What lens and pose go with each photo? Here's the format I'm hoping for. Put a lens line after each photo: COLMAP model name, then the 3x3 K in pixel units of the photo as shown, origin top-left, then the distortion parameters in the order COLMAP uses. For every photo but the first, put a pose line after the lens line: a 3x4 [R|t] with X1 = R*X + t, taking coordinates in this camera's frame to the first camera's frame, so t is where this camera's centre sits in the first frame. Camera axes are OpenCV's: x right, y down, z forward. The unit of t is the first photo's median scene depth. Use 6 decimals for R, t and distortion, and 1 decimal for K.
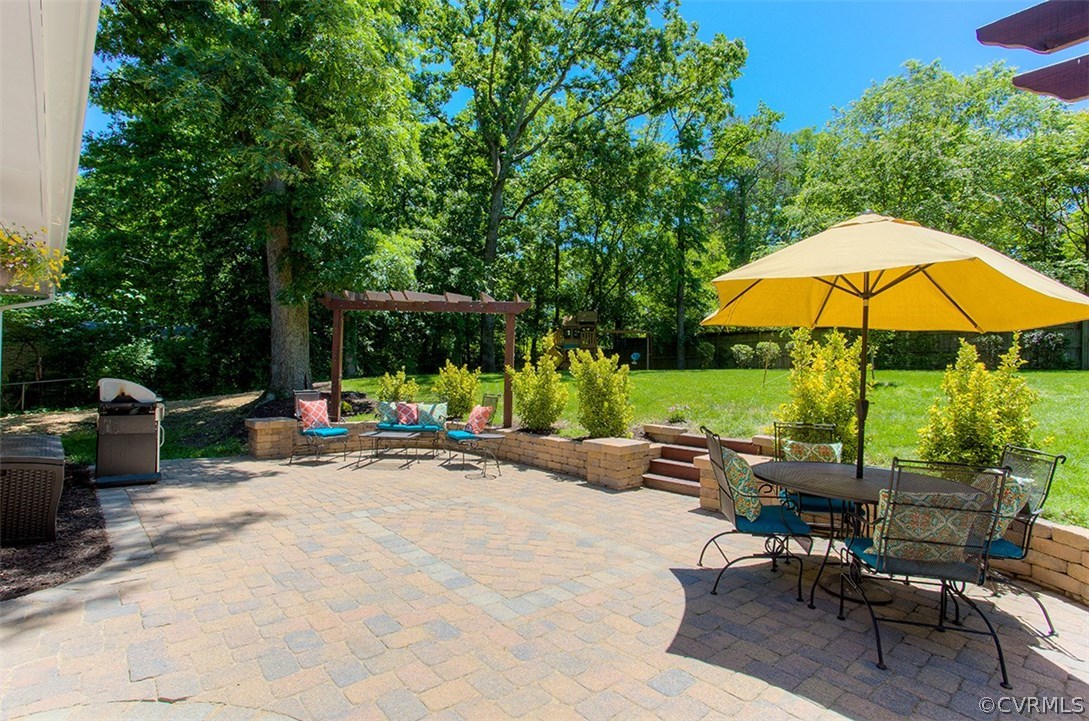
lens RADIAL K [[536.1, 0, 549.0], [0, 536.1, 356.2], [0, 0, 1]] dist [-0.038587, 0.020135]
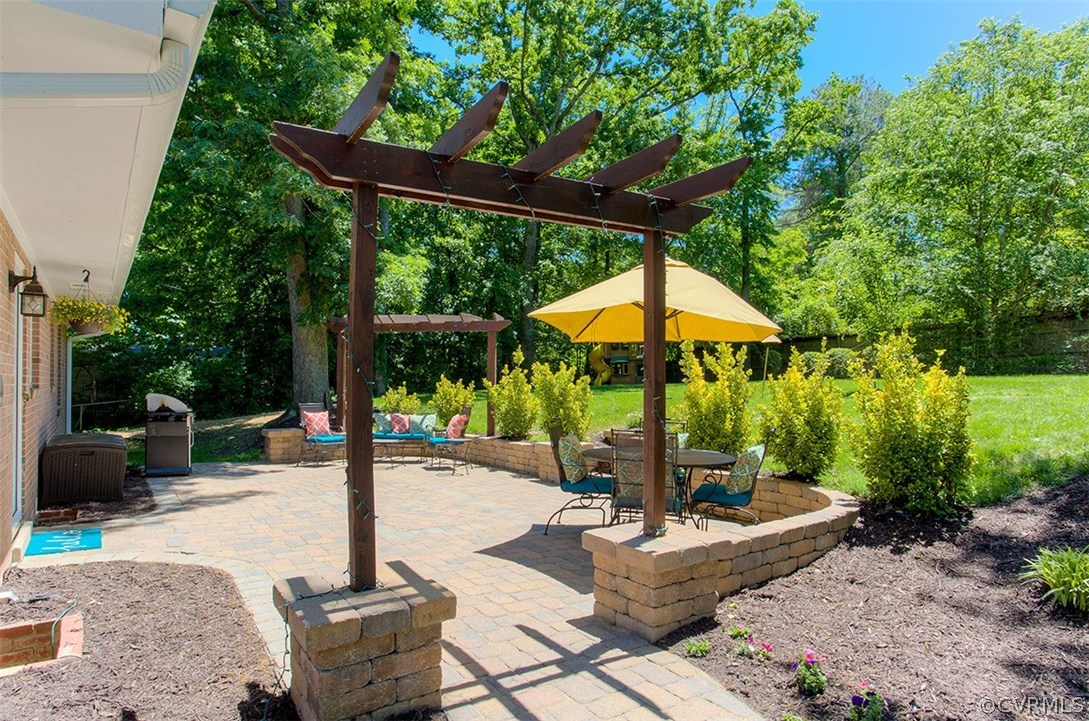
lens RADIAL K [[629.0, 0, 549.9], [0, 629.0, 365.0], [0, 0, 1]] dist [-0.015130, -0.002917]
pose [[0.991483, -0.022542, -0.128273, 0.114540], [0.021342, 0.999715, -0.010723, 0.003013], [0.128478, 0.007894, 0.991681, -0.138203]]
